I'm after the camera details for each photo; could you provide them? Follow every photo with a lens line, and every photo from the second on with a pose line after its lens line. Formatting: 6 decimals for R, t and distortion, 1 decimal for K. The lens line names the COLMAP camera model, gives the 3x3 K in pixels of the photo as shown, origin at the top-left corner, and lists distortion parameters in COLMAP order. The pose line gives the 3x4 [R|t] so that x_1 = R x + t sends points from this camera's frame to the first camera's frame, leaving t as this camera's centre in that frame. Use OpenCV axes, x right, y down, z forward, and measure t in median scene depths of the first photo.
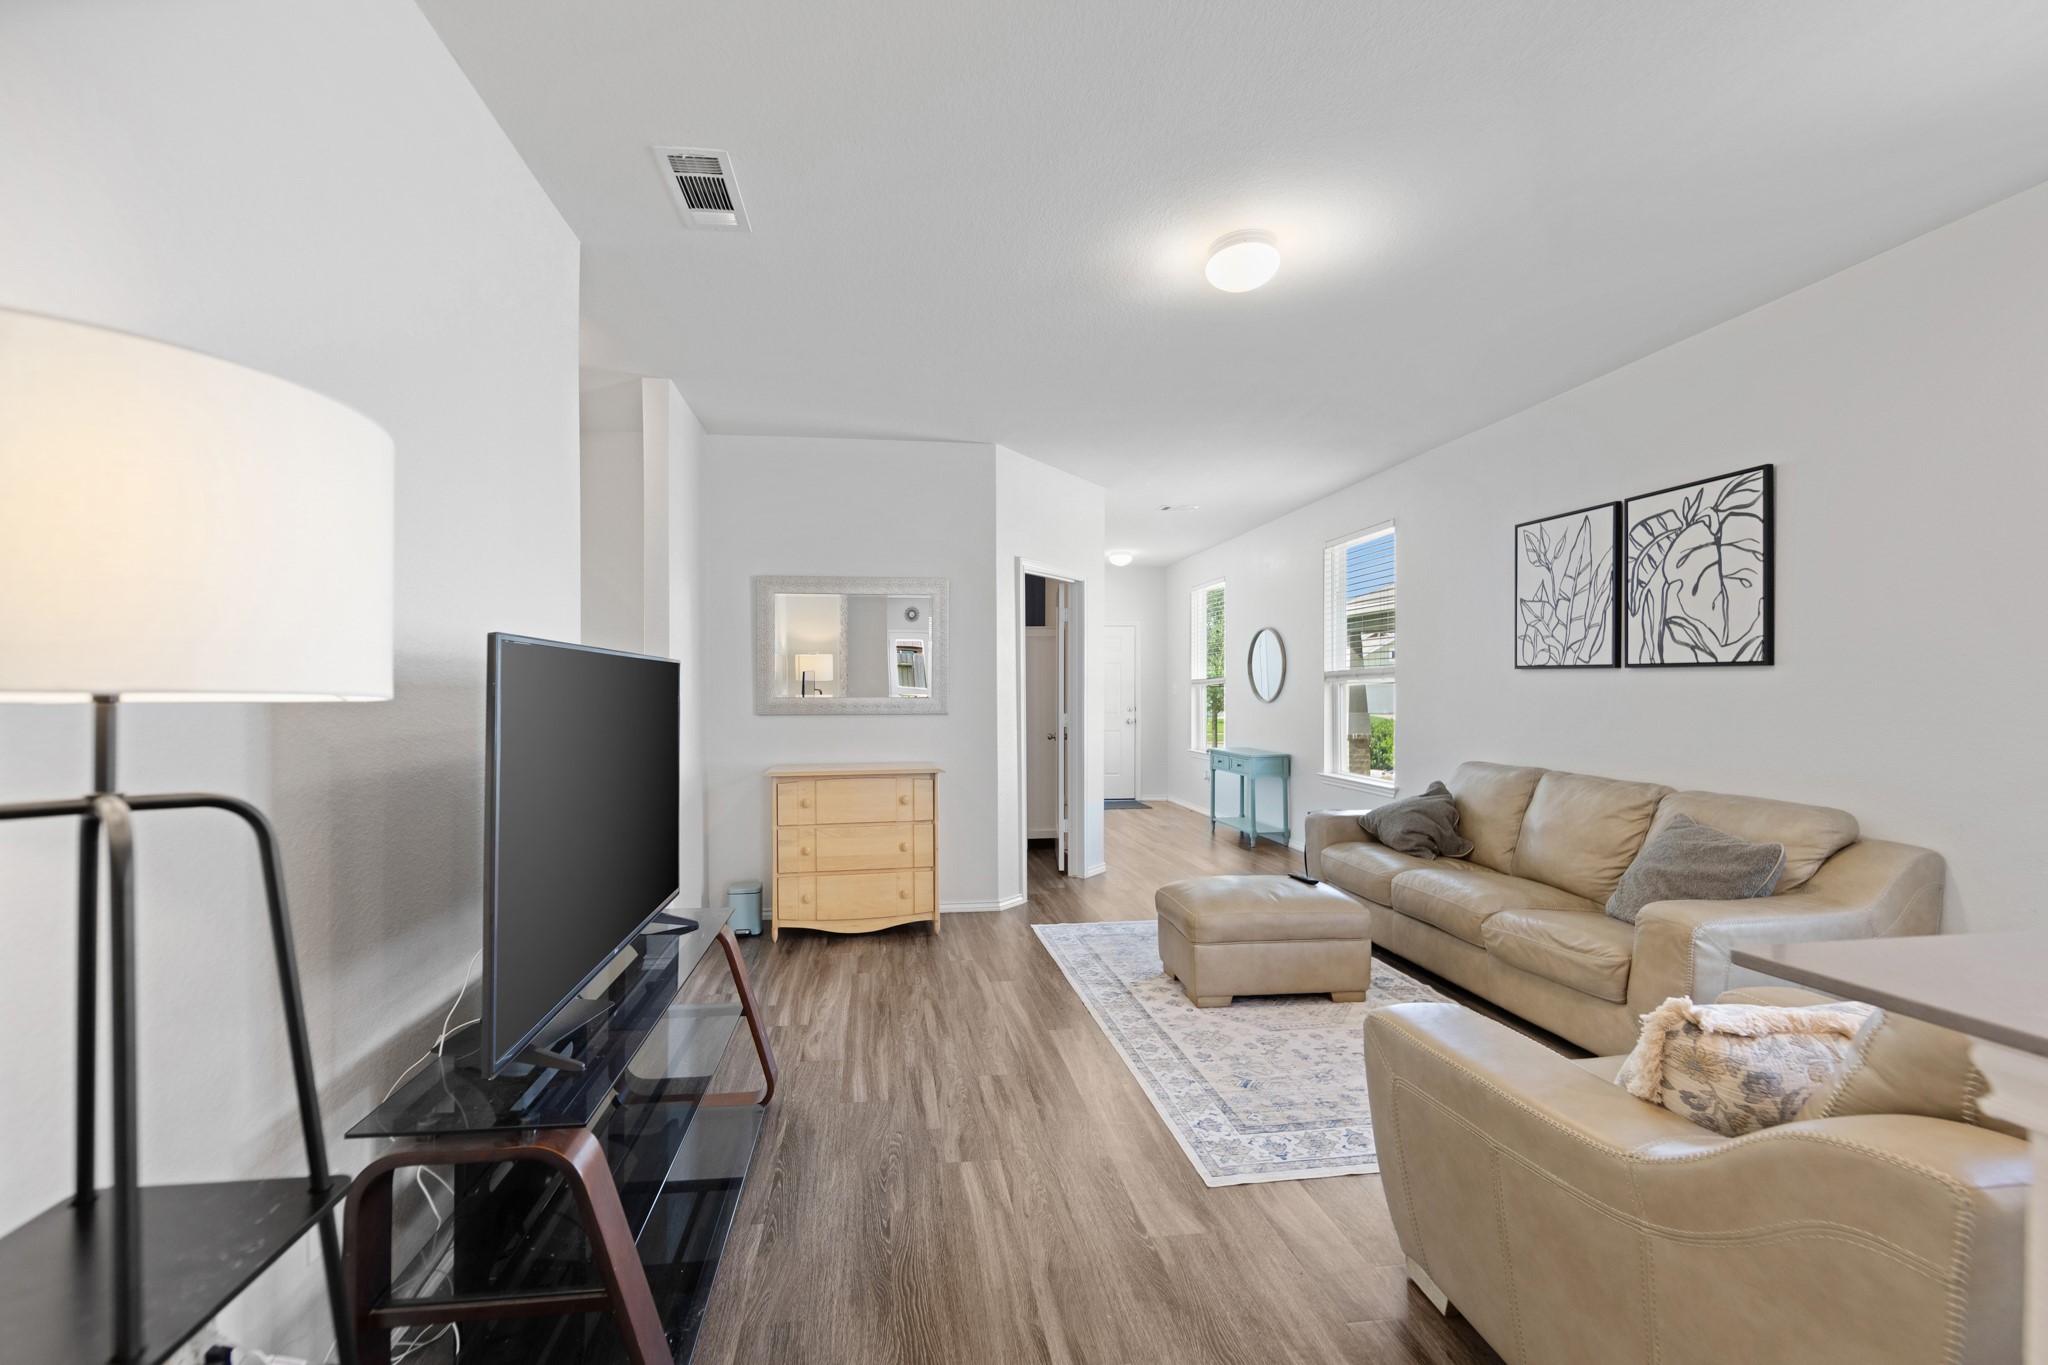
lens RADIAL K [[812.7, 0, 987.1], [0, 812.7, 690.2], [0, 0, 1]] dist [-0.000570, -0.000358]
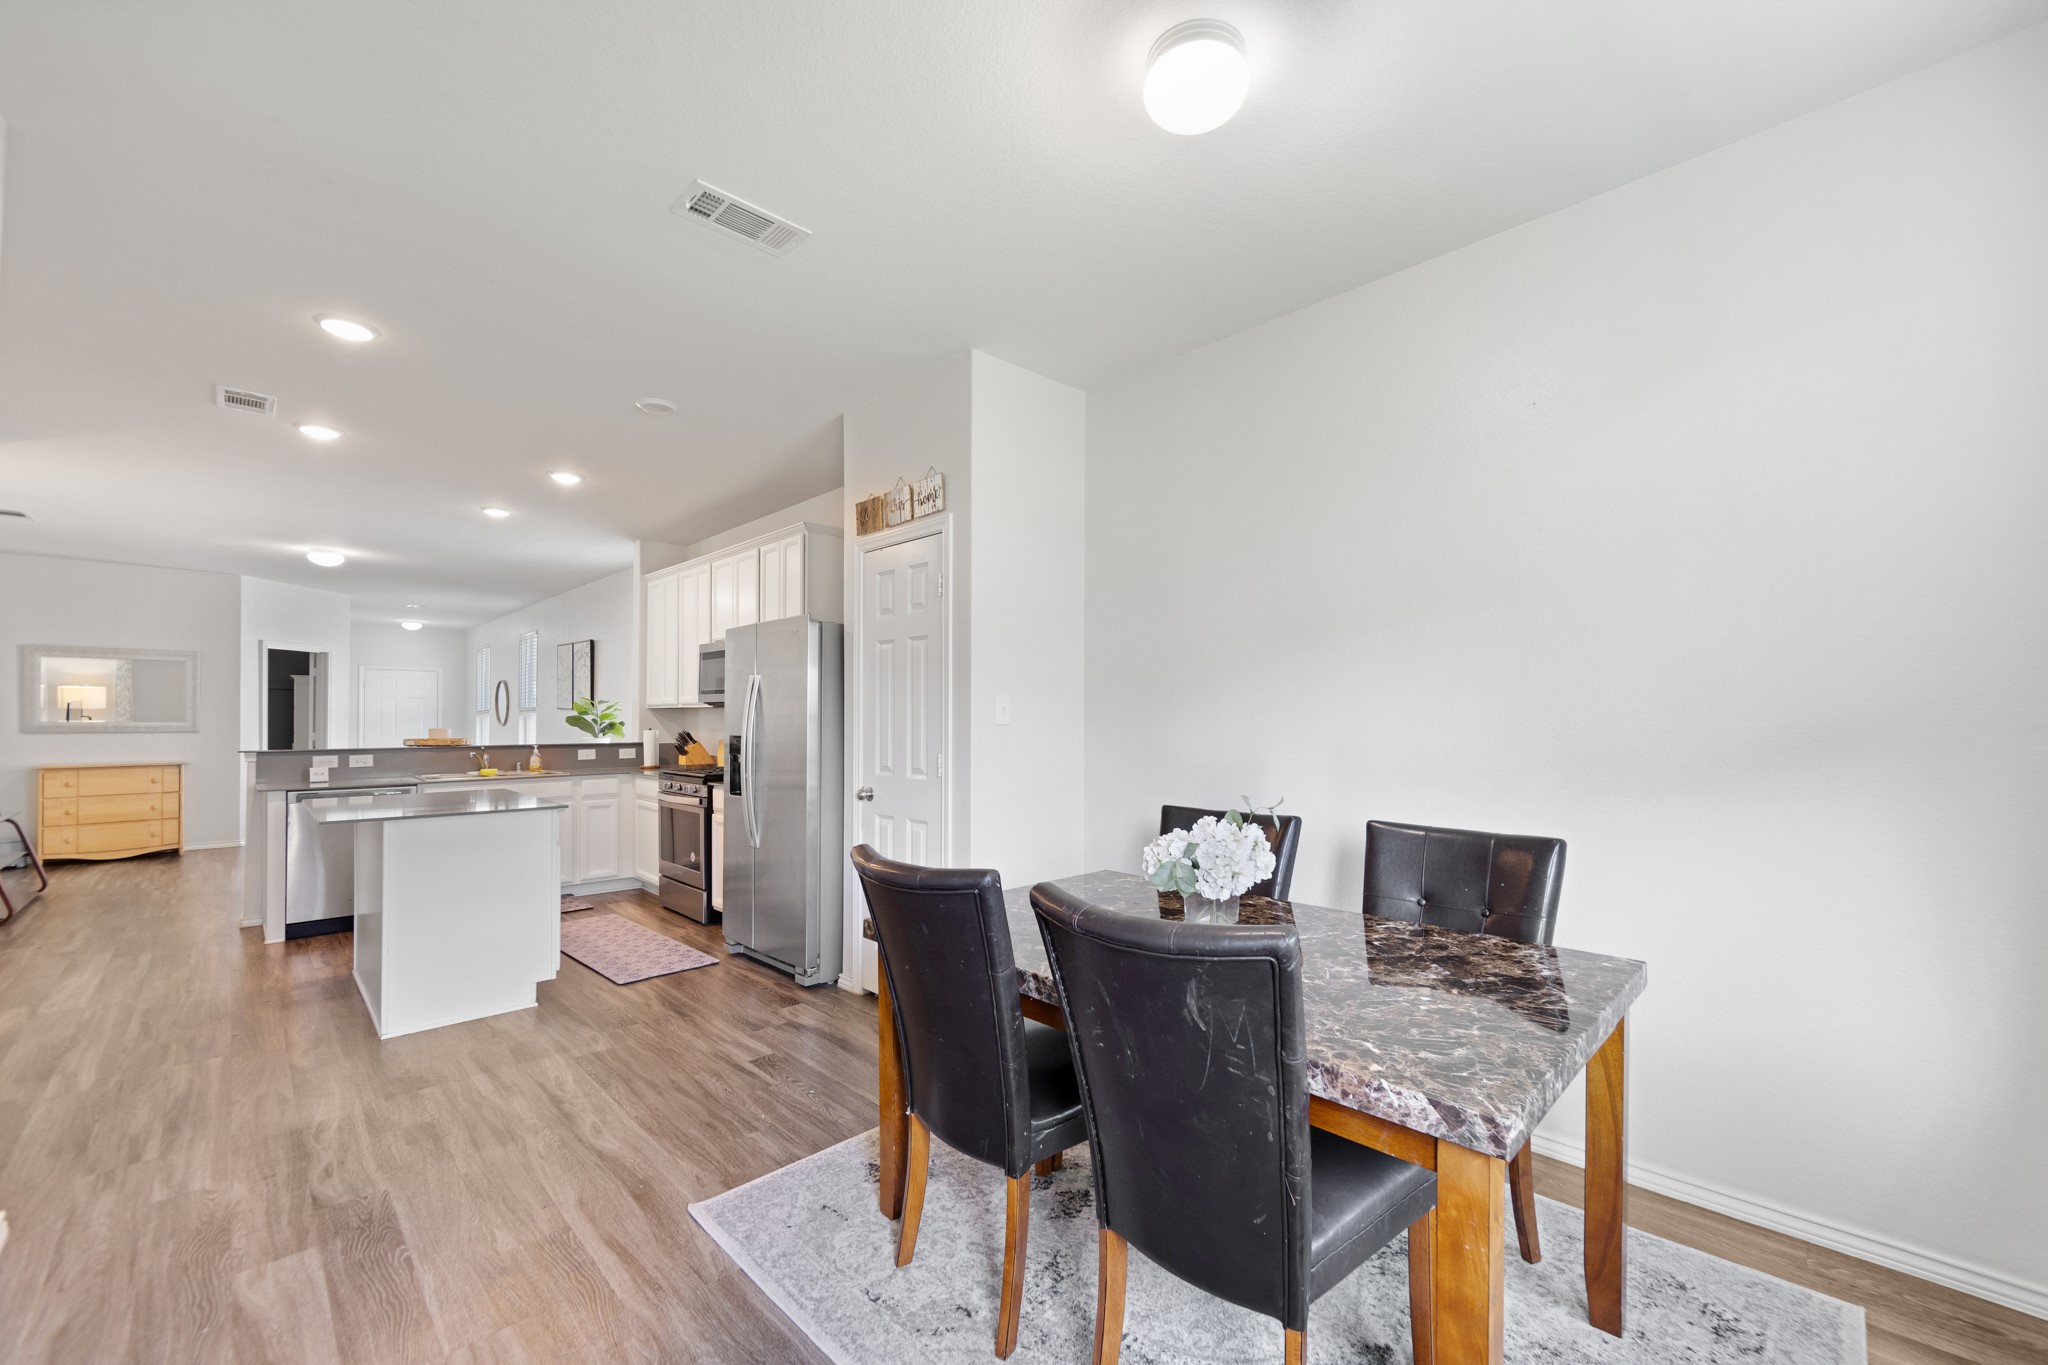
lens RADIAL K [[812.7, 0, 1019.0], [0, 812.7, 702.8], [0, 0, 1]] dist [-0.000570, -0.000358]
pose [[0.799013, 0.019057, 0.601011, 0.378840], [-0.006435, 0.999711, -0.023144, -0.003034], [-0.601279, 0.014625, 0.798905, -1.730550]]
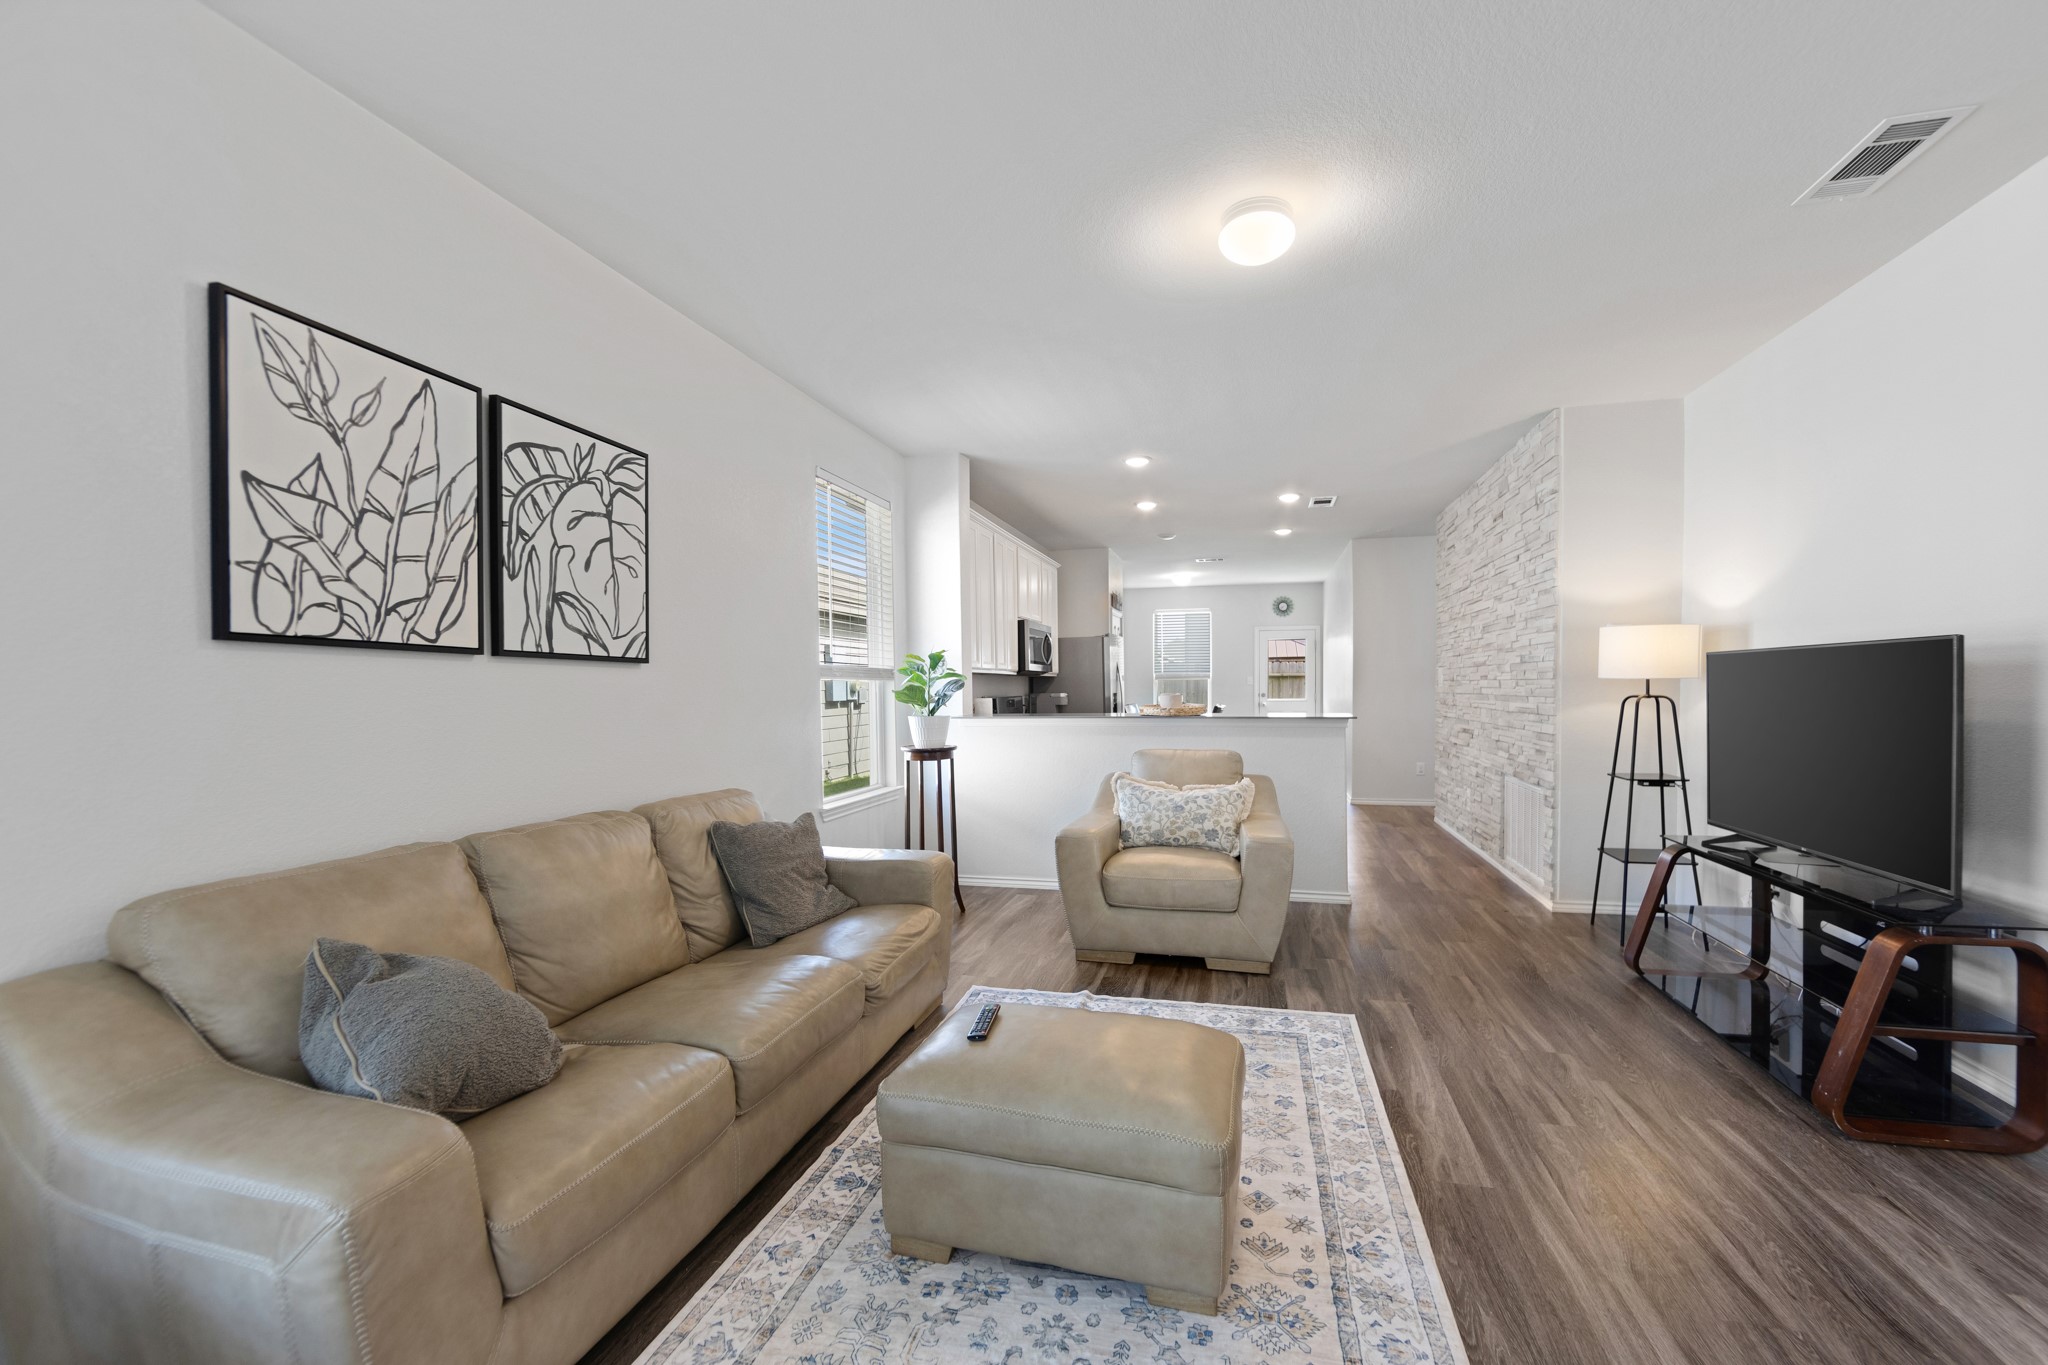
lens RADIAL K [[812.7, 0, 1060.9], [0, 812.7, 695.6], [0, 0, 1]] dist [-0.000570, -0.000358]
pose [[-0.935633, 0.013757, 0.352707, 0.134794], [0.017482, 0.999820, 0.007377, 0.007500], [-0.352542, 0.013068, -0.935705, 1.416259]]
